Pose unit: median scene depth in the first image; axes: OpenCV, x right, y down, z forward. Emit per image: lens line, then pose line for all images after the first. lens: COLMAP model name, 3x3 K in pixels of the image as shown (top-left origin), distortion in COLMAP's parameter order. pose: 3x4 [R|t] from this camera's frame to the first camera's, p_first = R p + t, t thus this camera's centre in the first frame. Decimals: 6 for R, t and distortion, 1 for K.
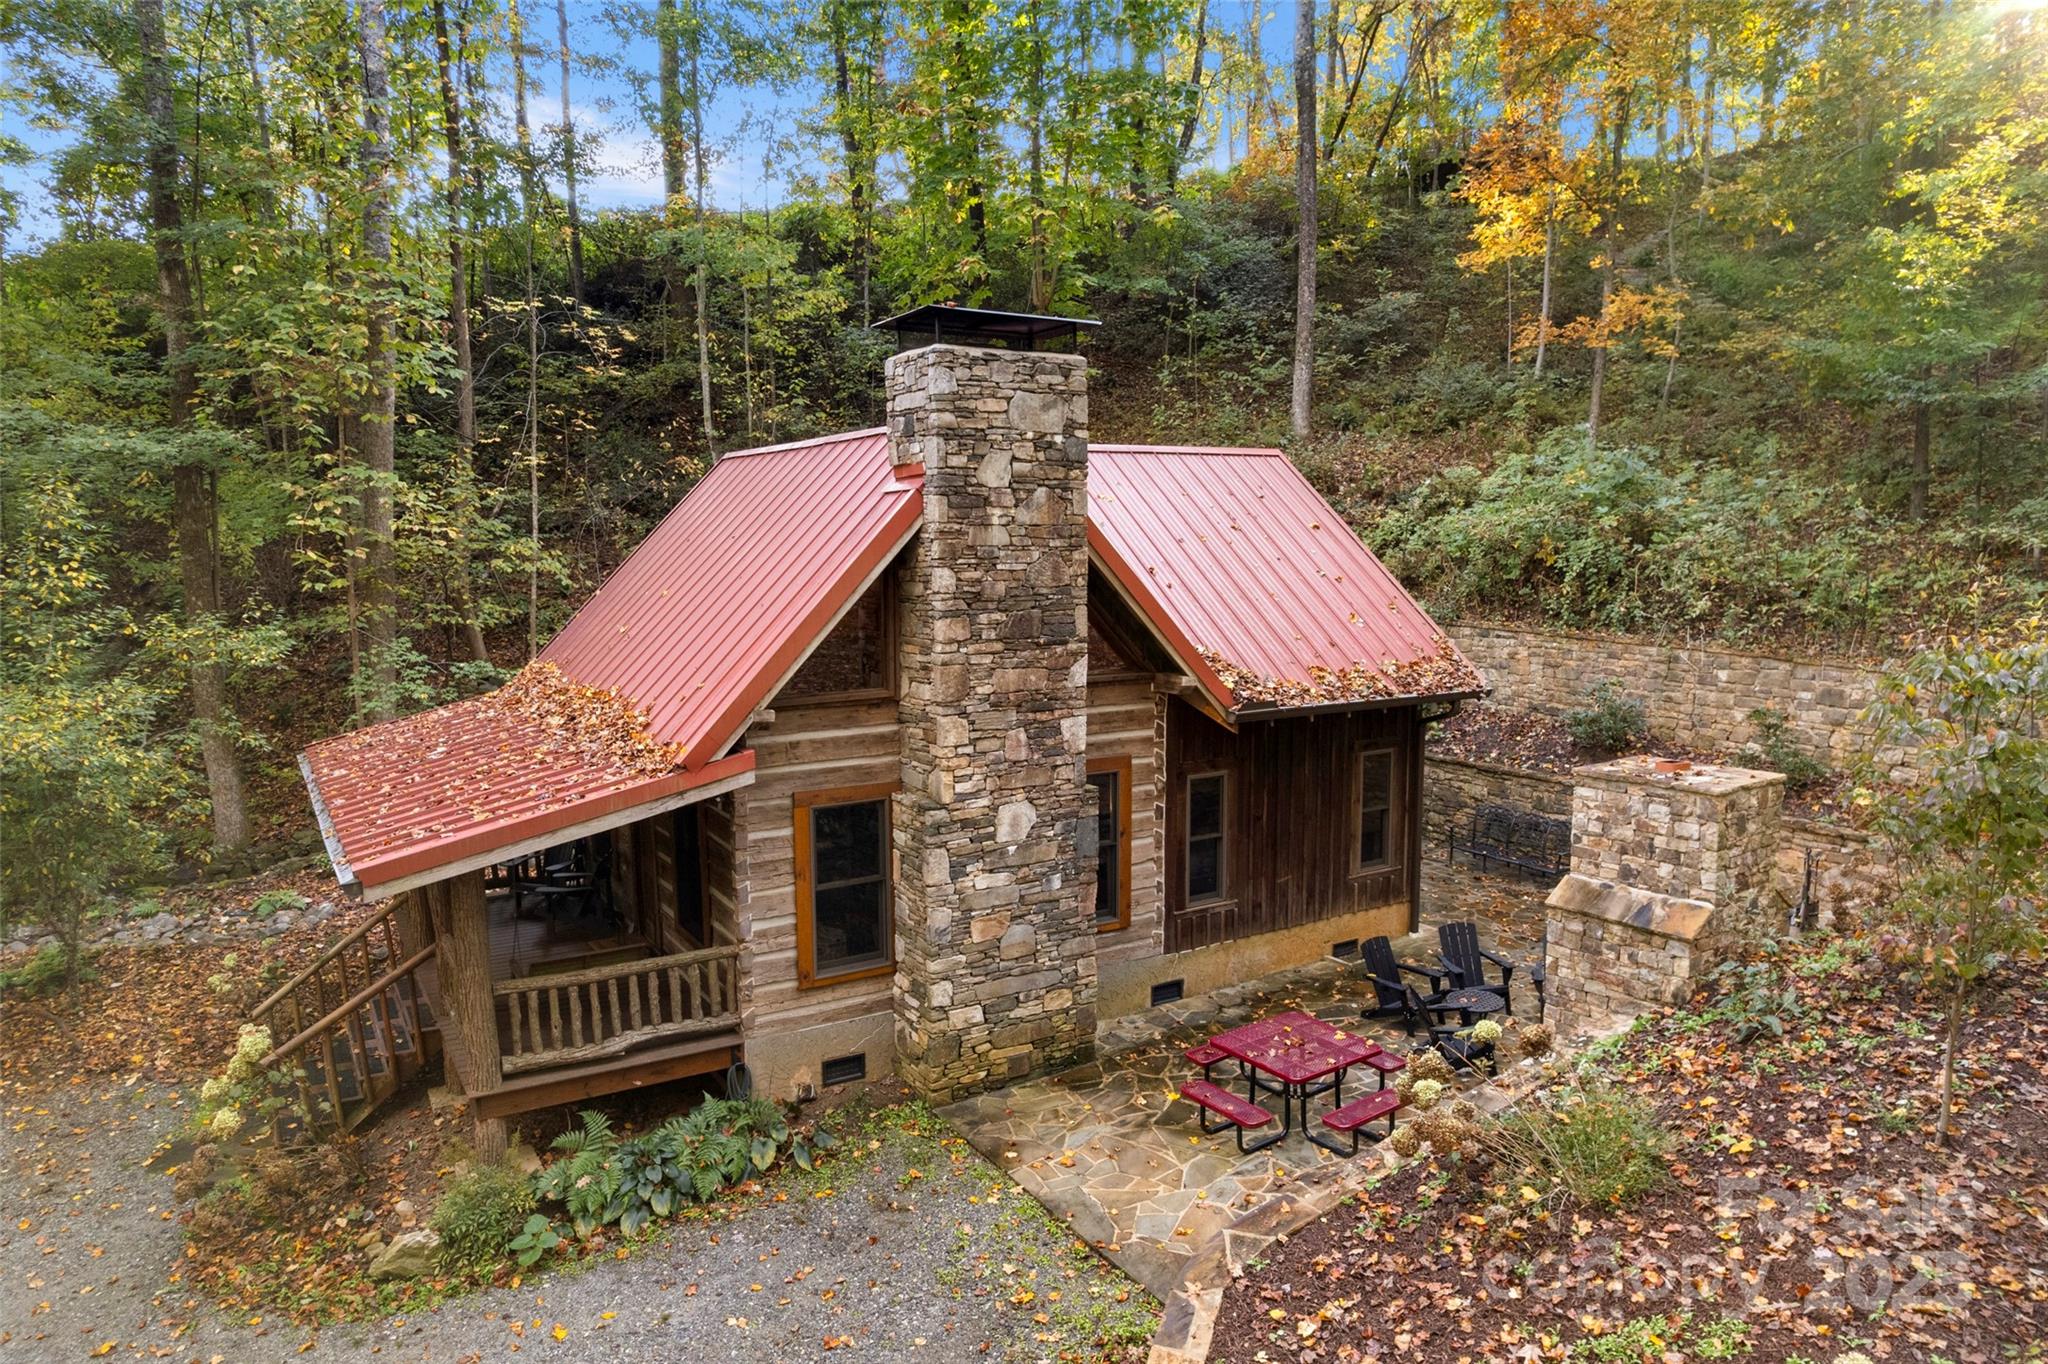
lens RADIAL K [[1307.4, 0, 1030.5], [0, 1307.4, 676.3], [0, 0, 1]] dist [-0.093220, 0.090671]
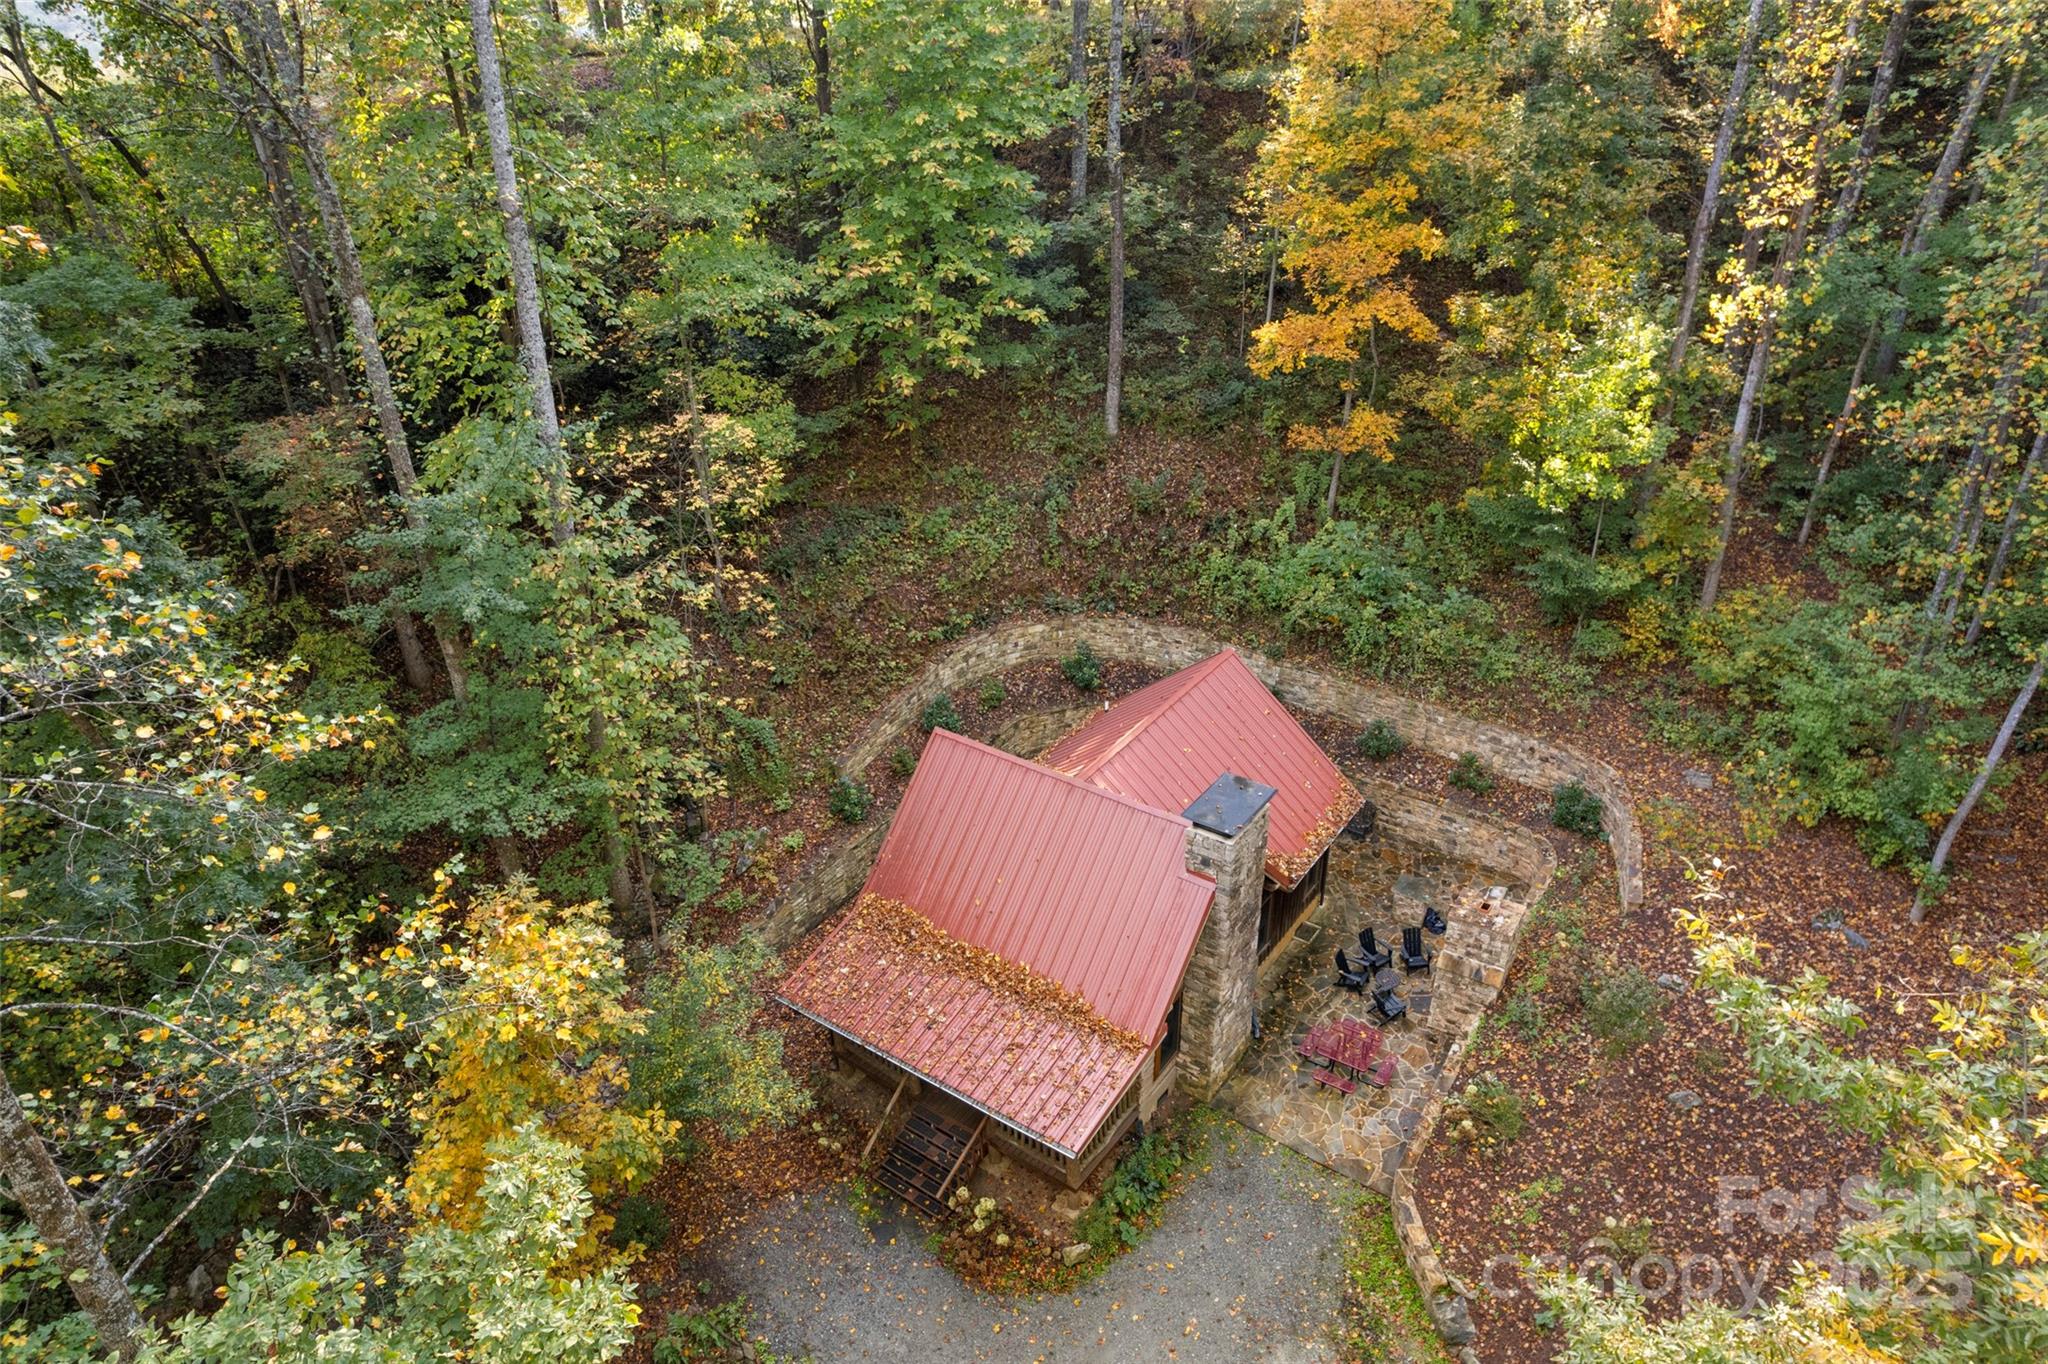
lens RADIAL K [[1307.4, 0, 1030.5], [0, 1307.4, 676.3], [0, 0, 1]] dist [-0.093220, 0.090671]
pose [[0.922132, -0.196303, 0.333374, -1.034569], [0.054624, 0.919138, 0.390129, -1.350010], [-0.383000, -0.341540, 0.858289, -0.622783]]
